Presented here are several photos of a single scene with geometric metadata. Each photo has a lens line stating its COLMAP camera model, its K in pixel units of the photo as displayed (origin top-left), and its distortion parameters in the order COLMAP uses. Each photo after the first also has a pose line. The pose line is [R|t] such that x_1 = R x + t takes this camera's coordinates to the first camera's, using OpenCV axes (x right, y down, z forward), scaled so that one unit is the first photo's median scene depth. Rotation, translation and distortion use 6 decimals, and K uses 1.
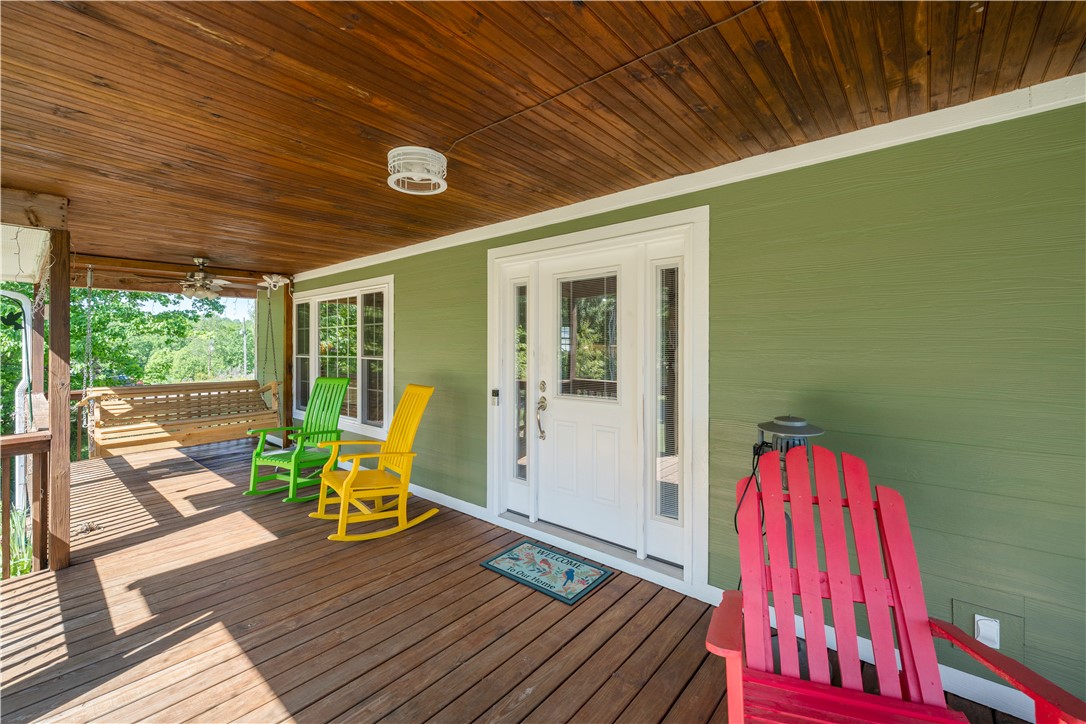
lens RADIAL K [[446.8, 0, 546.2], [0, 446.8, 345.2], [0, 0, 1]] dist [0.002235, 0.000450]
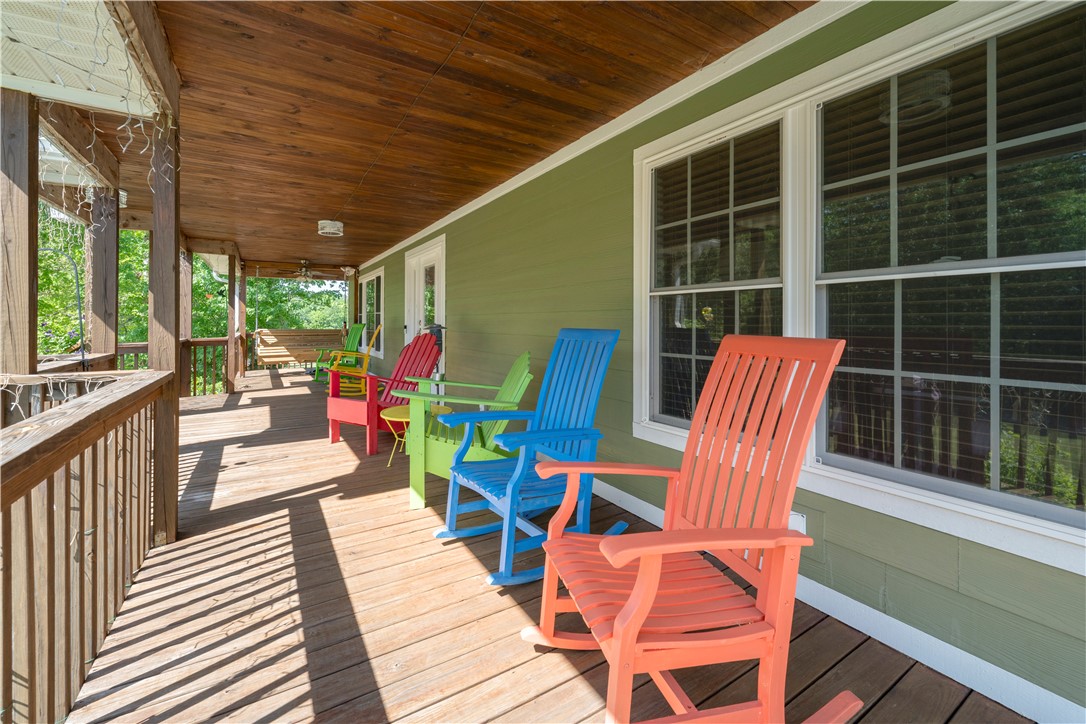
lens RADIAL K [[431.7, 0, 538.7], [0, 431.7, 320.6], [0, 0, 1]] dist [-0.000243, 0.000025]
pose [[0.954493, 0.002146, -0.298227, 0.702908], [-0.002336, 0.999997, -0.000281, 0.055840], [0.298226, 0.000964, 0.954495, -0.431576]]
